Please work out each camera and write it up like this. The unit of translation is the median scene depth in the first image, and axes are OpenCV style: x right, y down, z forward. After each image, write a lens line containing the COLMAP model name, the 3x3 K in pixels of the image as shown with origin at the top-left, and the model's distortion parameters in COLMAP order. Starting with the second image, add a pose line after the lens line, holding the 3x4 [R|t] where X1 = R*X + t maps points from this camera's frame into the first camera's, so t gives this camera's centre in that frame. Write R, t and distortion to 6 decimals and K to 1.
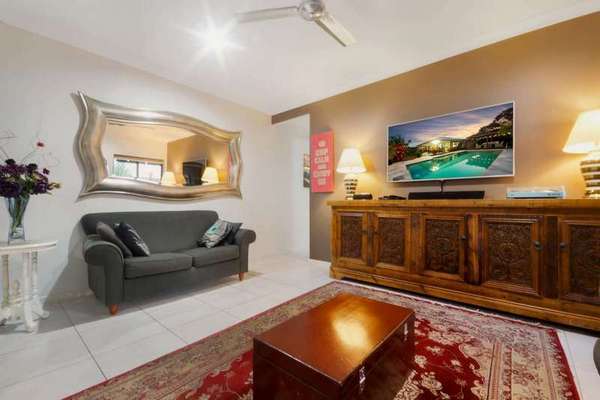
lens RADIAL K [[254.0, 0, 299.9], [0, 254.0, 203.7], [0, 0, 1]] dist [0.016103, -0.000661]
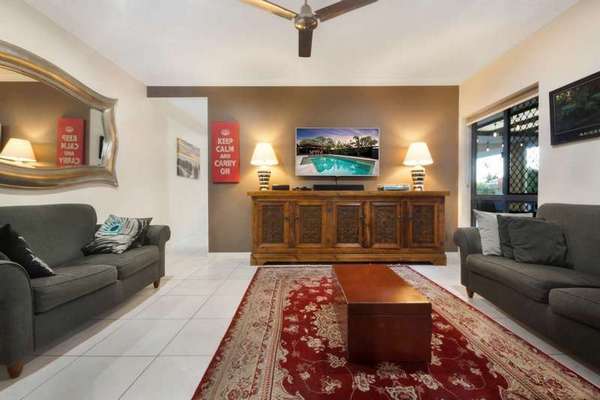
lens RADIAL K [[254.0, 0, 304.4], [0, 254.0, 196.2], [0, 0, 1]] dist [0.016103, -0.000661]
pose [[0.772741, -0.007395, 0.634679, -0.410702], [0.002327, 0.999958, 0.008818, 0.000694], [-0.634718, -0.005337, 0.772726, 0.072005]]
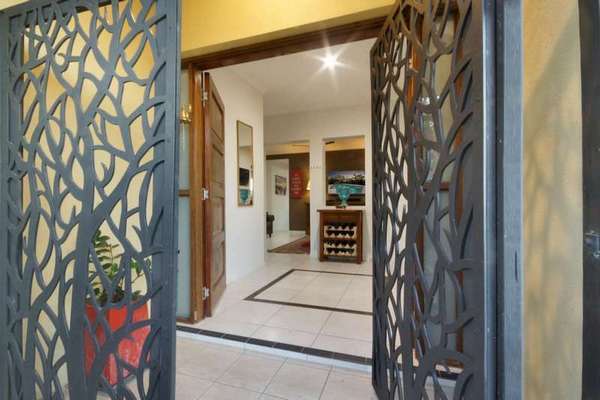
lens RADIAL K [[285.3, 0, 301.5], [0, 285.3, 202.4], [0, 0, 1]] dist [0.000084, 0.000000]
pose [[0.944608, -0.004670, 0.328168, -0.880893], [0.006546, 0.999968, -0.004613, 0.005549], [-0.328136, 0.006506, 0.944608, -1.675079]]
